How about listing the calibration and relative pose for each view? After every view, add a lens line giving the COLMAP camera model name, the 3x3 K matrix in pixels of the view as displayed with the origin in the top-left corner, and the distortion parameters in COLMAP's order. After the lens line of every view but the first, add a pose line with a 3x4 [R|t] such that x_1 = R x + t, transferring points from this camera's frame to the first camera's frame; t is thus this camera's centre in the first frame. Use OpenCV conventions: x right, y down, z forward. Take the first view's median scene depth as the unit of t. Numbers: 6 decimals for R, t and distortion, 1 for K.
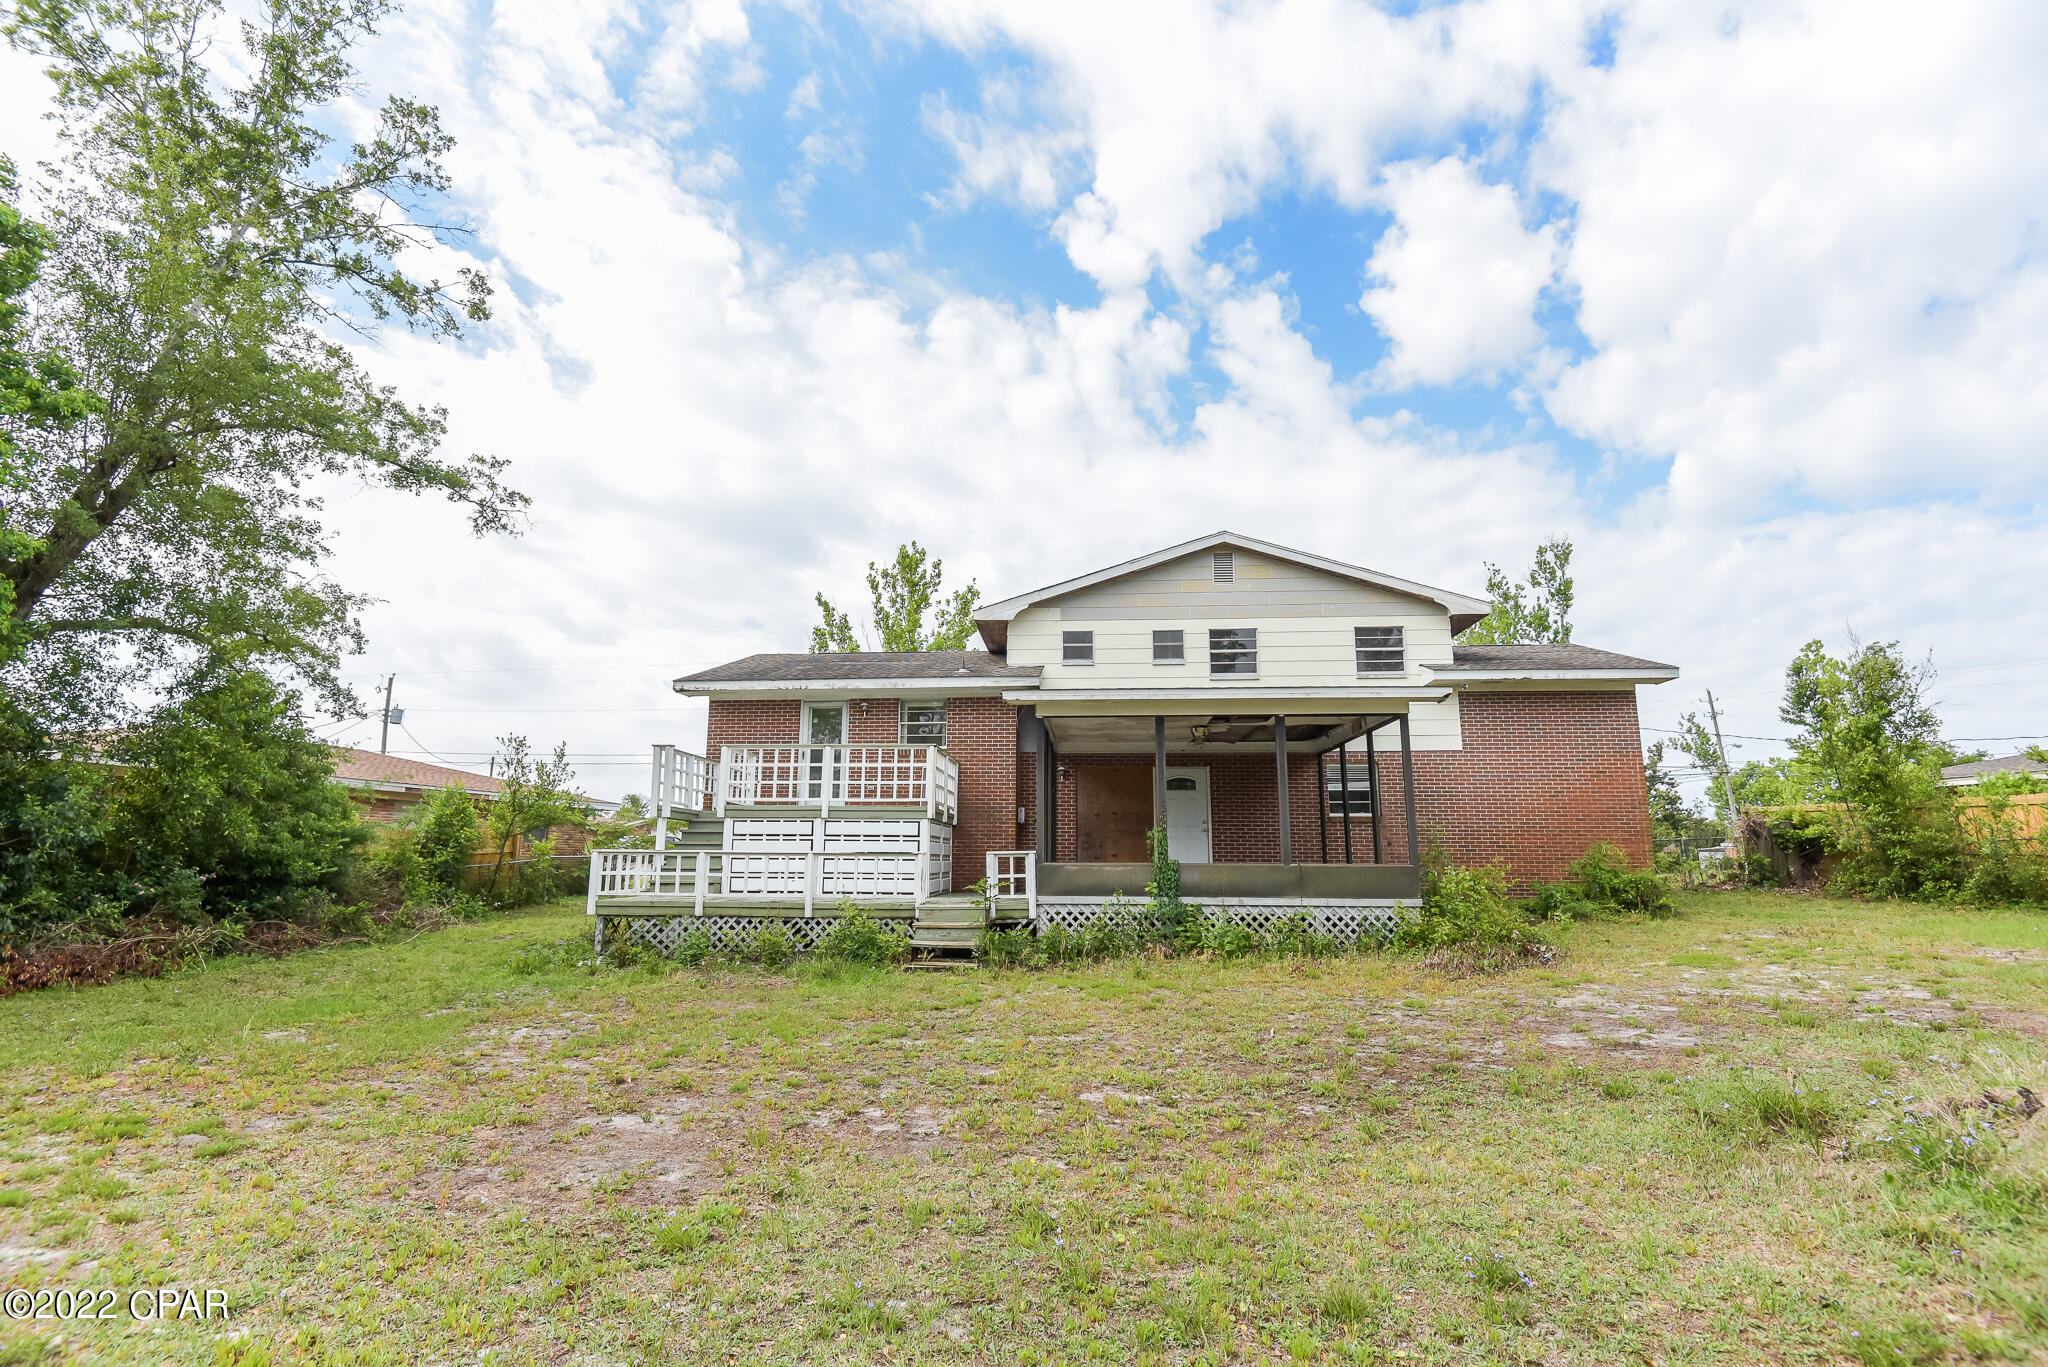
lens RADIAL K [[942.9, 0, 1024.4], [0, 942.9, 715.1], [0, 0, 1]] dist [0.002902, -0.026130]
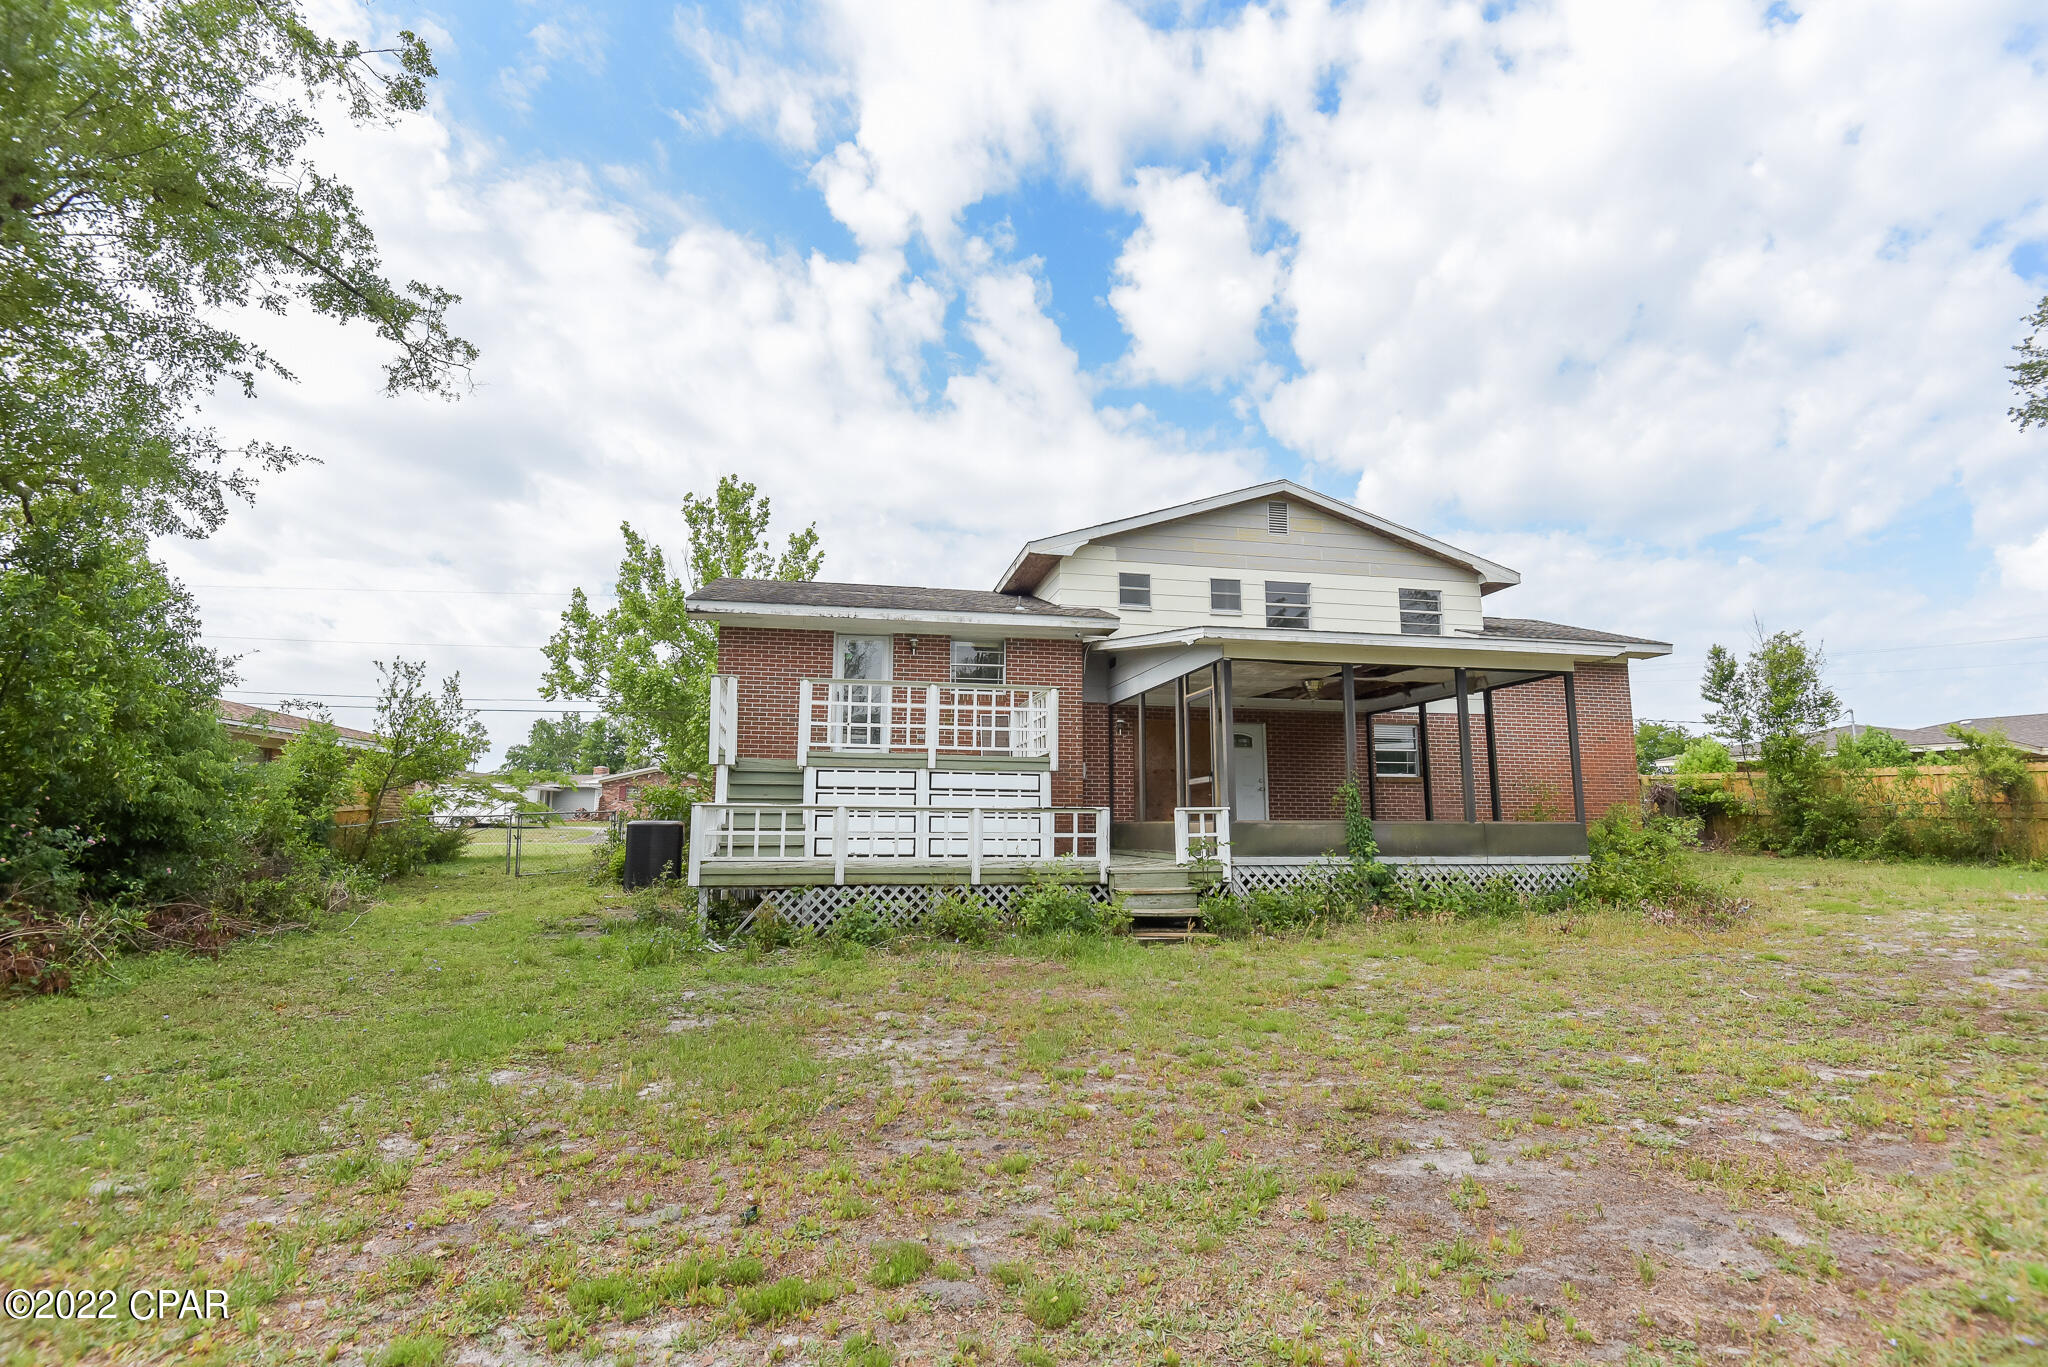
lens RADIAL K [[951.5, 0, 1023.2], [0, 951.5, 687.4], [0, 0, 1]] dist [0.005221, -0.029554]
pose [[0.962128, 0.039510, 0.269718, -0.303444], [-0.040971, 0.999160, -0.000213, 0.028221], [-0.269500, -0.010846, 0.962939, 0.131680]]
